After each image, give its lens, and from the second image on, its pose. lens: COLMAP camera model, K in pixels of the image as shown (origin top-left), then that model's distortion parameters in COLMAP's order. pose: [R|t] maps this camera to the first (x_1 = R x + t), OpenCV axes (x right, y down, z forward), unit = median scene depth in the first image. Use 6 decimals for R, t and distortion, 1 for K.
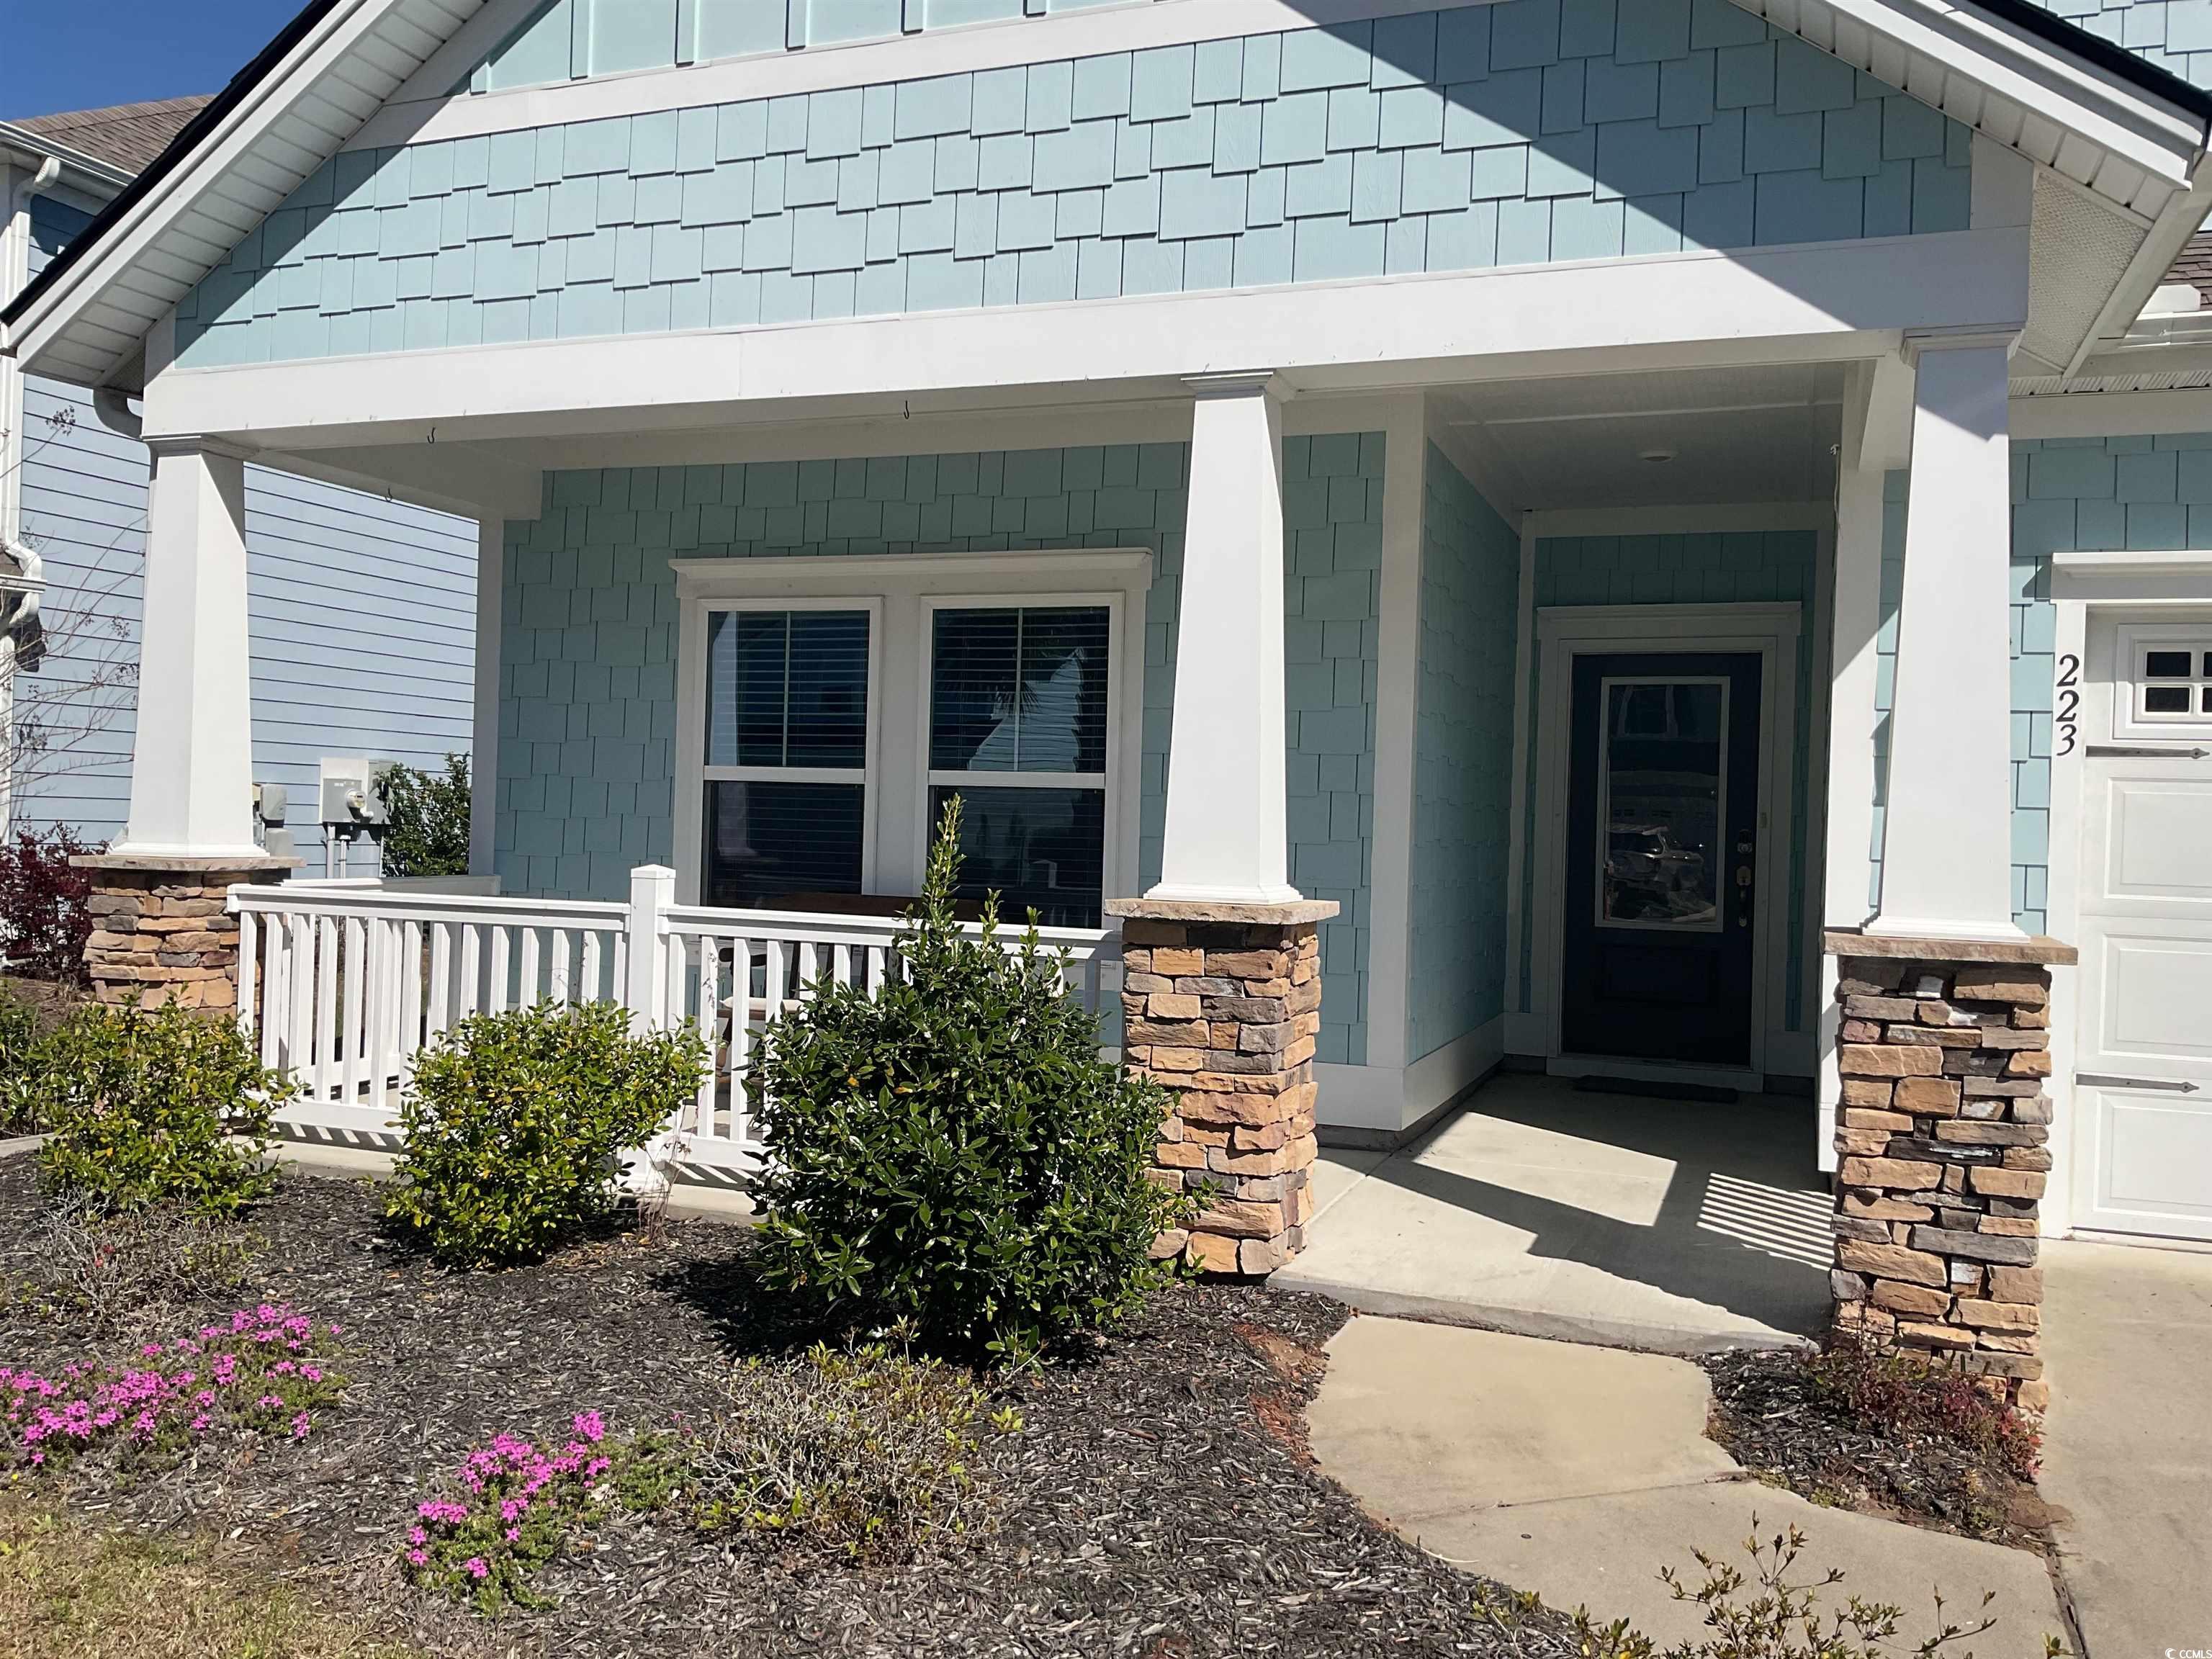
lens RADIAL K [[1827.8, 0, 1086.8], [0, 1827.8, 827.0], [0, 0, 1]] dist [0.031737, -0.058603]
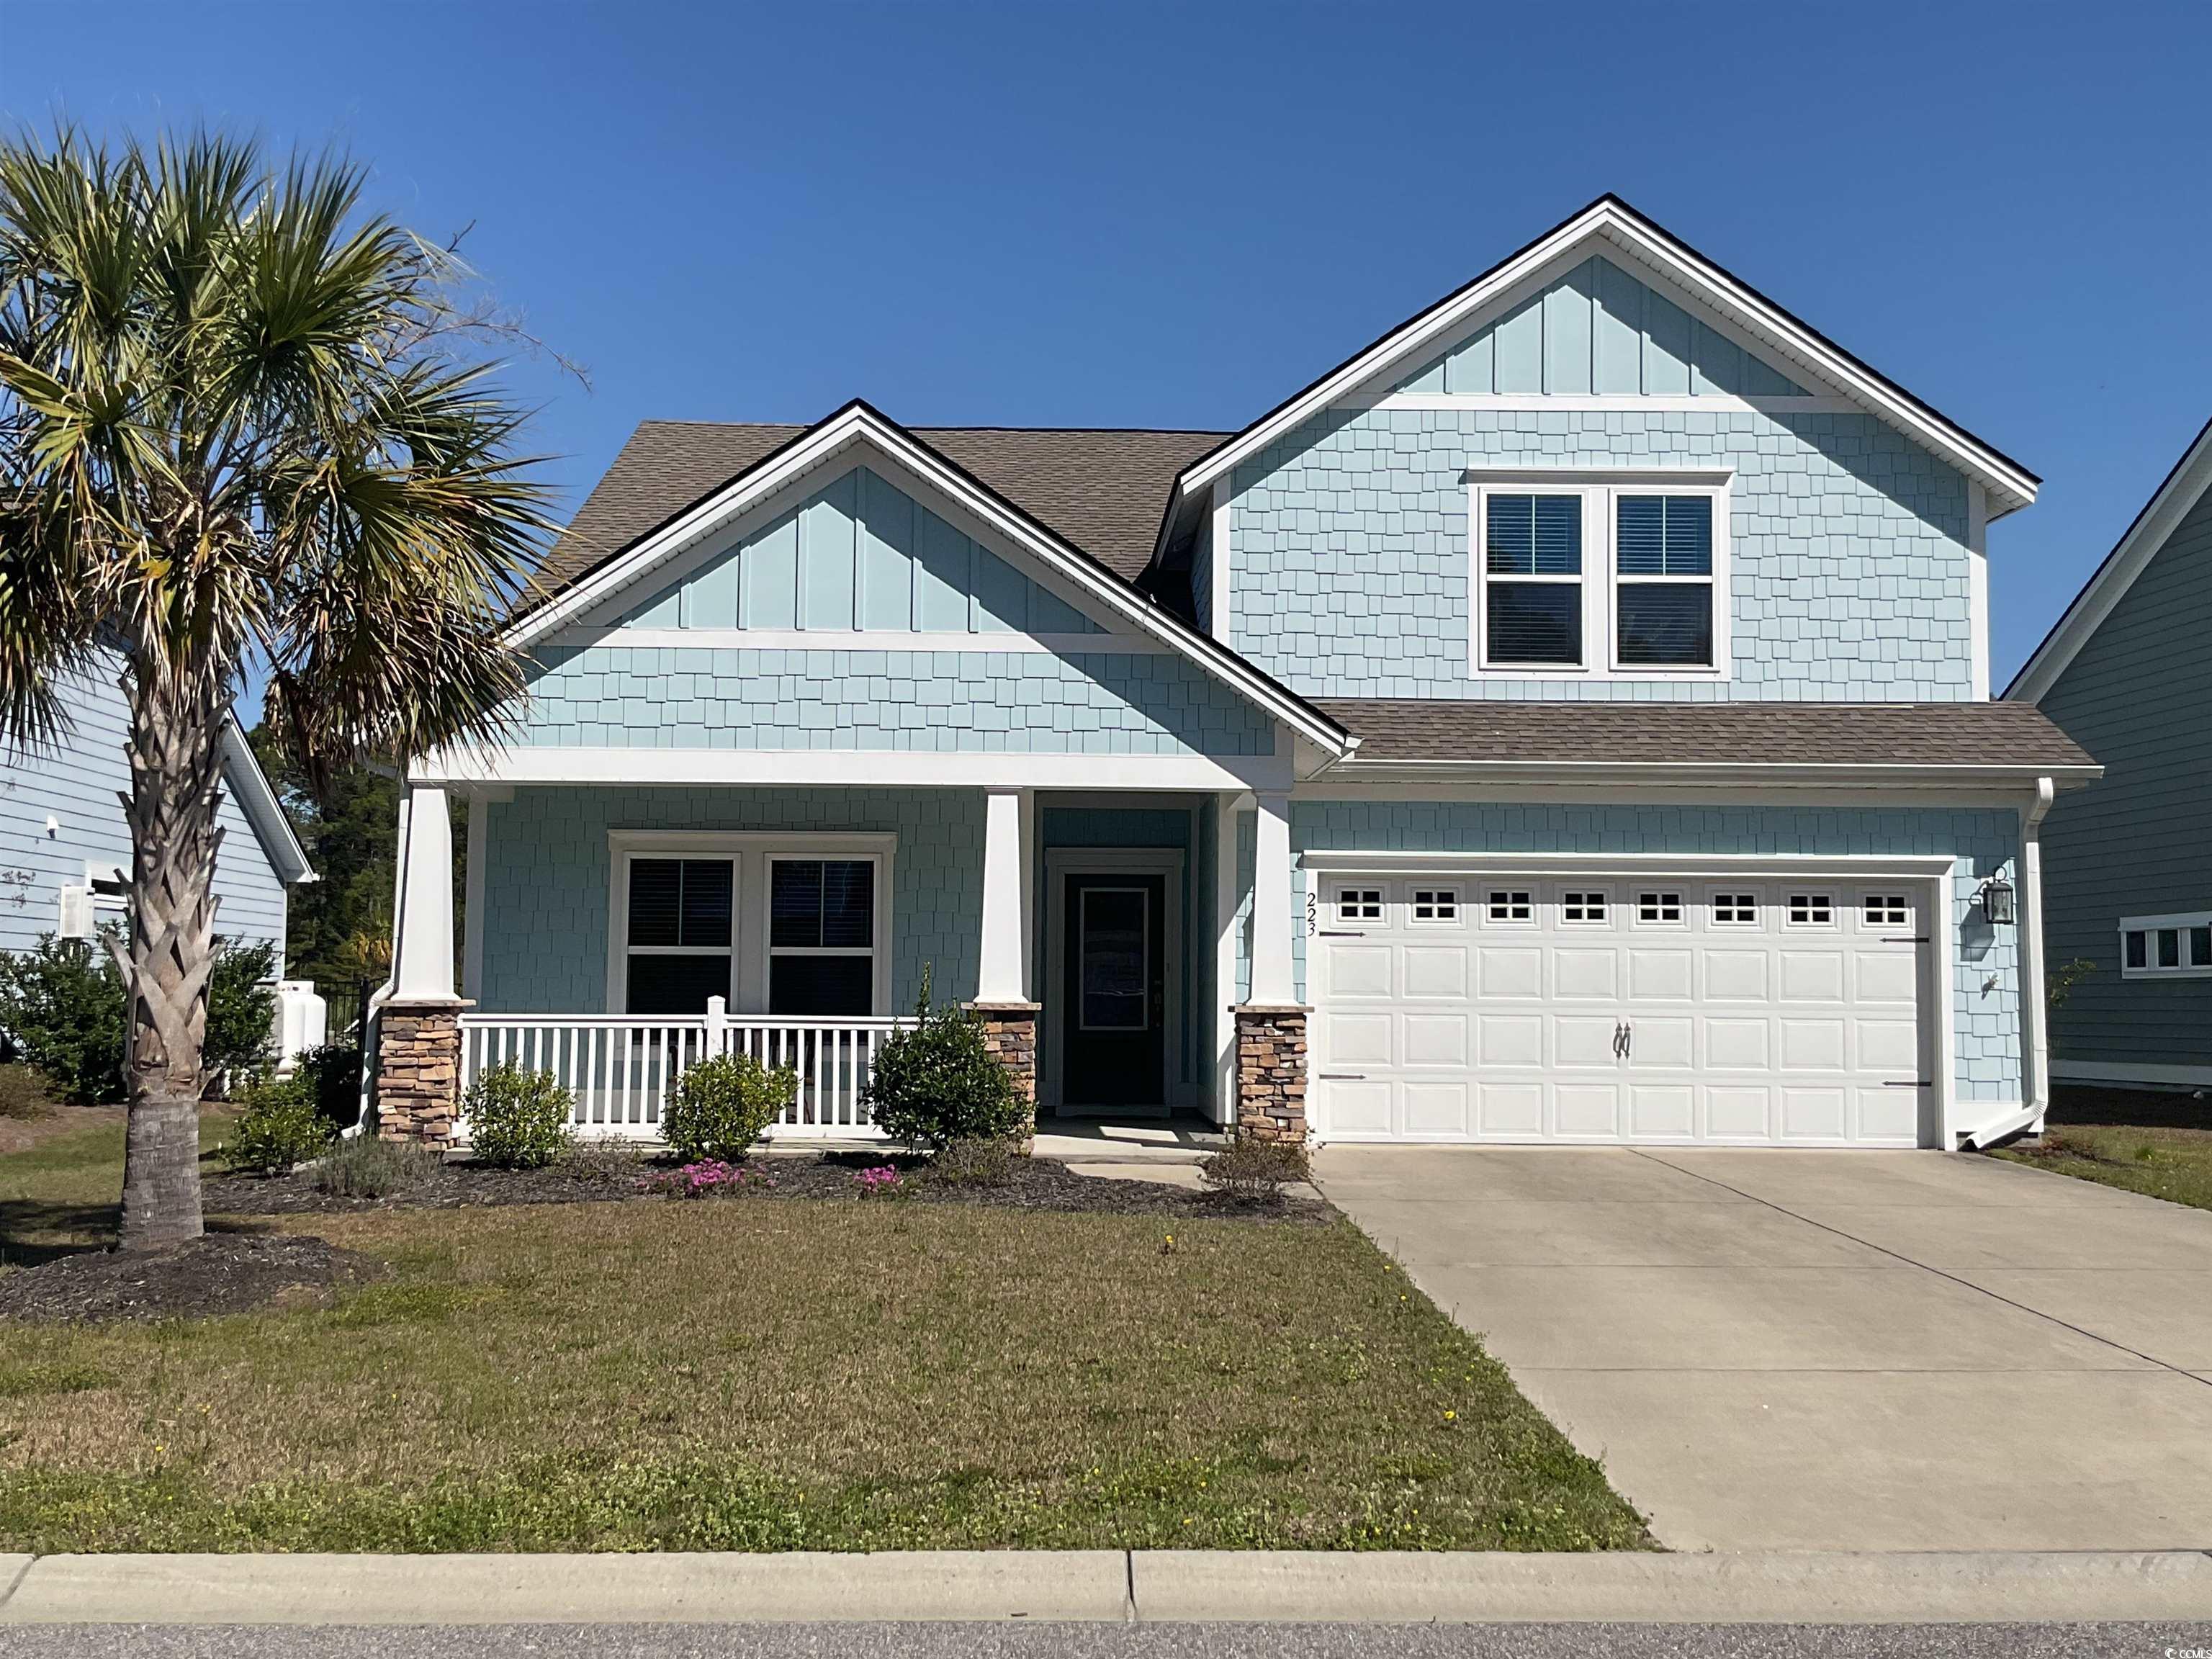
lens RADIAL K [[2446.4, 0, 1109.1], [0, 2446.4, 825.0], [0, 0, 1]] dist [0.022743, 0.000000]
pose [[0.922005, 0.005128, 0.387144, -0.952550], [0.021324, 0.997722, -0.063999, 0.014706], [-0.386591, 0.067263, 0.919795, -1.856328]]
